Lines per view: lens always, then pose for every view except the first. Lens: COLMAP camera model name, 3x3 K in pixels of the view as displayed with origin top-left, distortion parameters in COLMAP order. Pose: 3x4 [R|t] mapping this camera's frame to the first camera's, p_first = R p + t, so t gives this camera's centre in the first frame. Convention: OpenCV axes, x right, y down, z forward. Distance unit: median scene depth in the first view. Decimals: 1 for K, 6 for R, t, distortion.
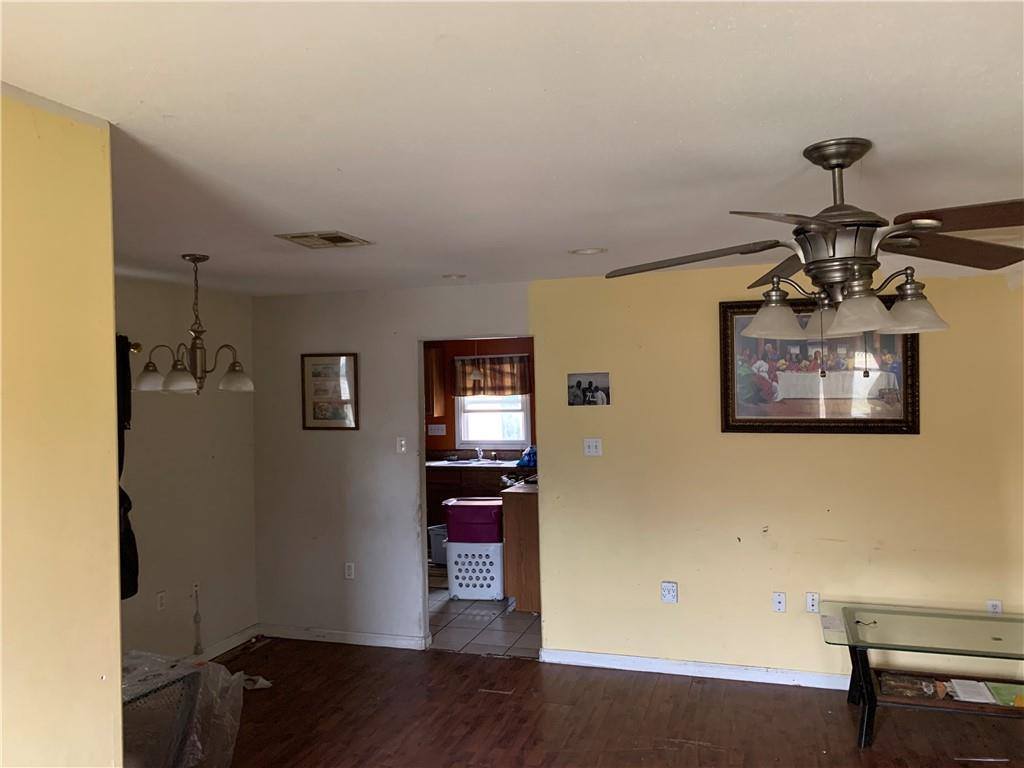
lens RADIAL K [[793.5, 0, 509.4], [0, 793.5, 380.1], [0, 0, 1]] dist [0.049084, -0.049963]
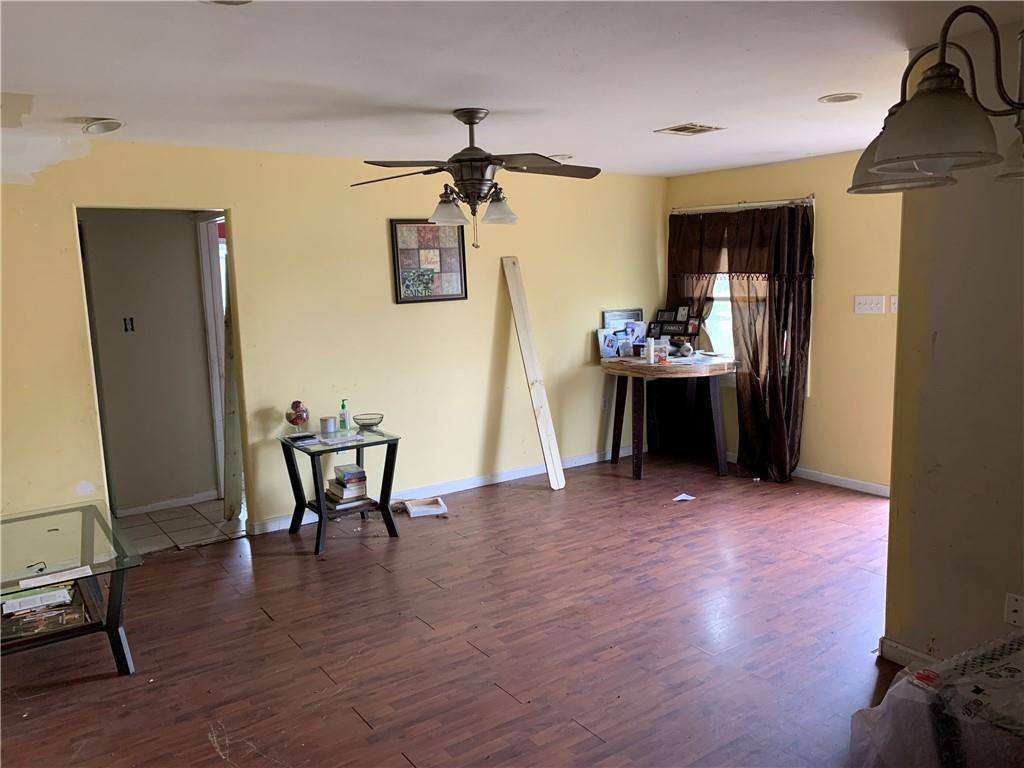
lens RADIAL K [[793.5, 0, 509.4], [0, 793.5, 380.1], [0, 0, 1]] dist [0.049084, -0.049963]
pose [[-0.793997, -0.033721, 0.606986, -0.346492], [0.049438, 0.991572, 0.119756, 0.039747], [-0.605909, 0.125094, -0.785638, 1.134093]]
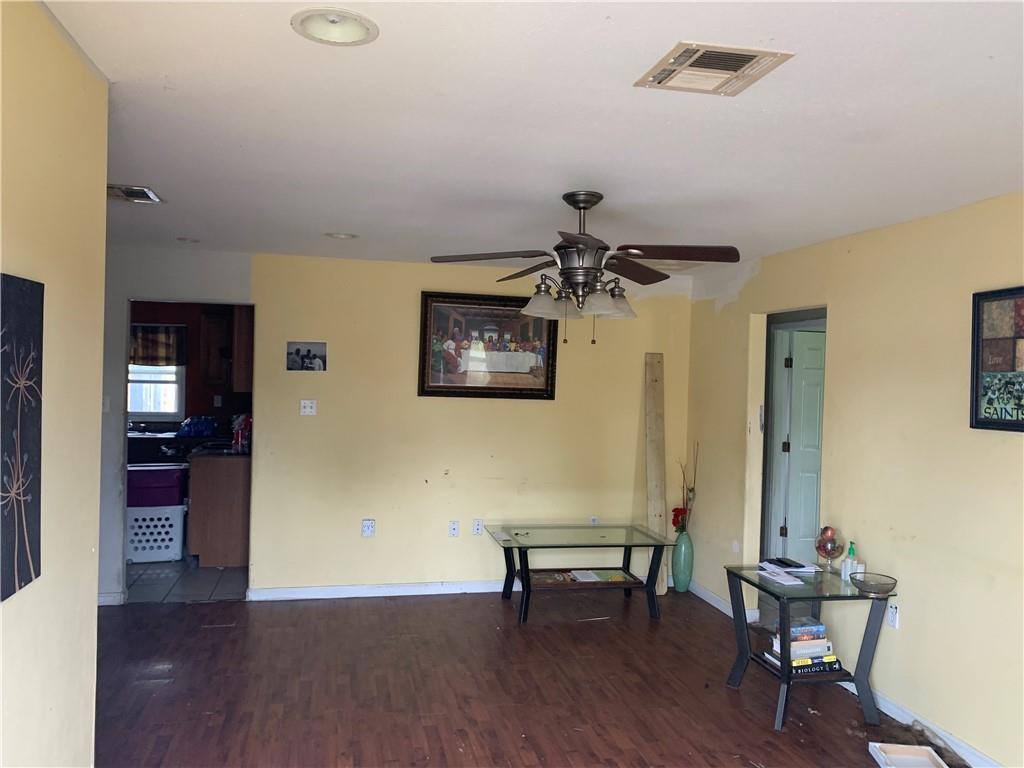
lens RADIAL K [[783.2, 0, 495.2], [0, 783.2, 379.3], [0, 0, 1]] dist [0.201378, -0.404480]
pose [[0.871324, 0.040775, 0.489011, -0.230190], [-0.044658, 0.998995, -0.003728, 0.038464], [-0.488671, -0.018590, 0.872270, -0.130961]]
